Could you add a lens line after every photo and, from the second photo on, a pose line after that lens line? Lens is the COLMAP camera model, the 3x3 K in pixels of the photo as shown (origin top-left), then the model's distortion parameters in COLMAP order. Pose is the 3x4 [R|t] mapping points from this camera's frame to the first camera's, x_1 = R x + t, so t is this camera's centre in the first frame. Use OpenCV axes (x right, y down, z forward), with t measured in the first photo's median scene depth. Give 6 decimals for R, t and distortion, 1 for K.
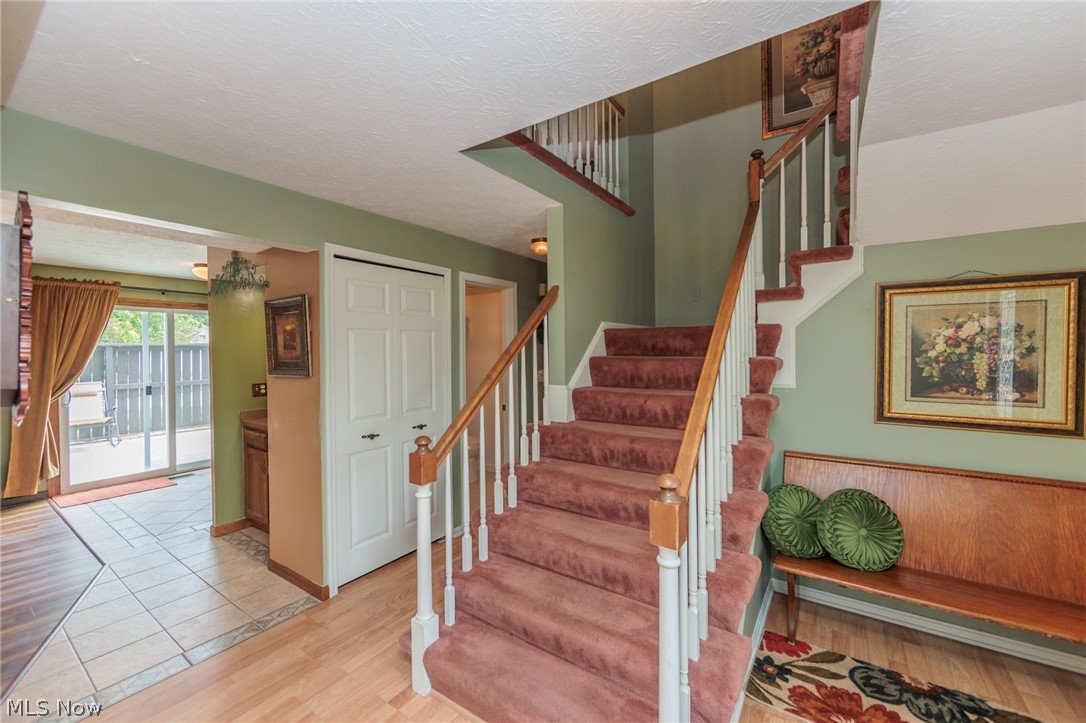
lens RADIAL K [[426.5, 0, 544.5], [0, 426.5, 355.8], [0, 0, 1]] dist [-0.002821, -0.000220]
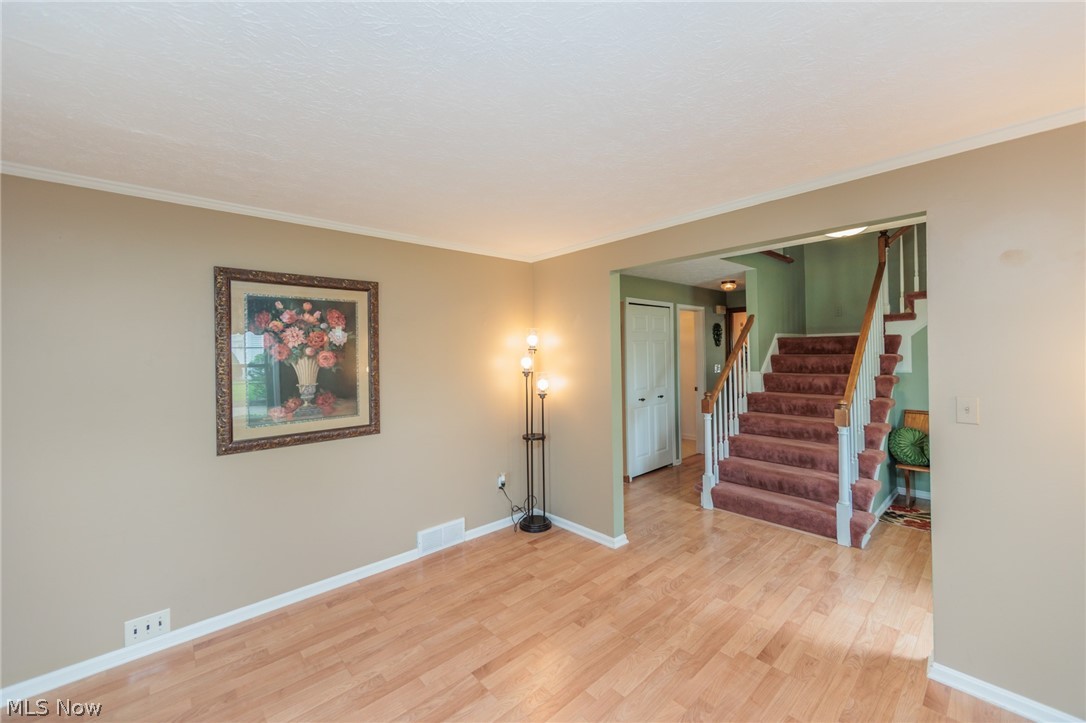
lens RADIAL K [[426.9, 0, 543.0], [0, 426.9, 353.4], [0, 0, 1]] dist [-0.001261, -0.000174]
pose [[0.973625, -0.009266, -0.227968, -0.450043], [0.007931, 0.999946, -0.006773, 0.000023], [0.228018, 0.004786, 0.973645, -0.984952]]
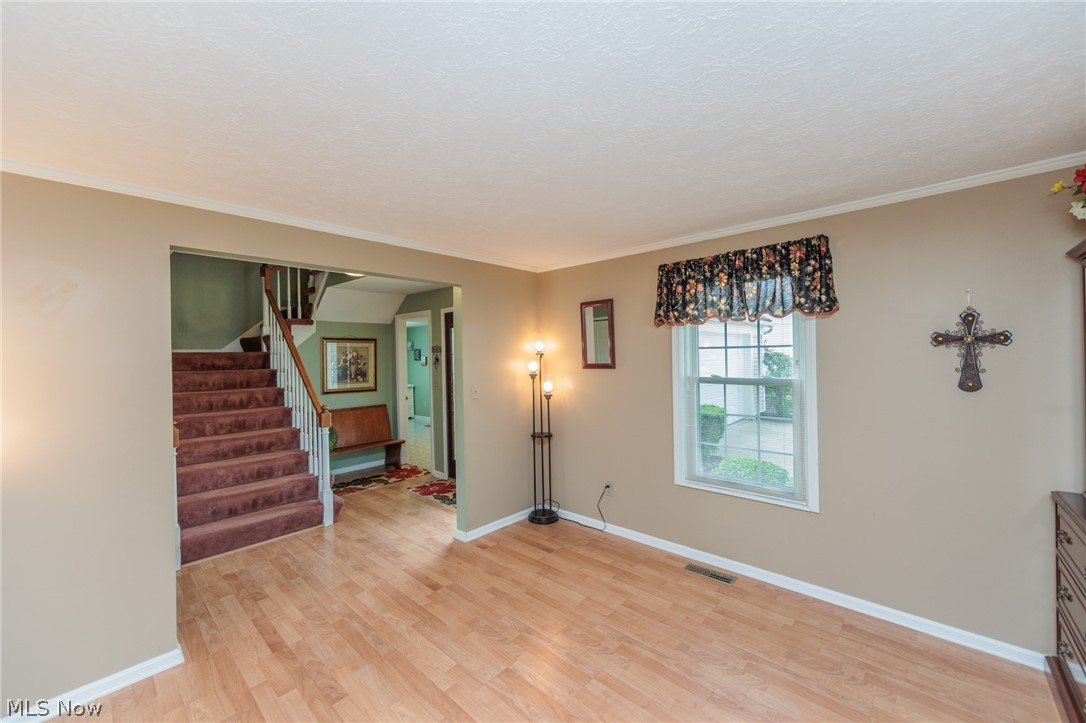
lens RADIAL K [[424.2, 0, 545.9], [0, 424.2, 358.9], [0, 0, 1]] dist [0.001728, 0.000151]
pose [[0.133207, -0.004883, 0.991076, -1.310194], [0.025801, 0.999666, 0.001458, -0.014829], [-0.990752, 0.025377, 0.133289, -0.530711]]
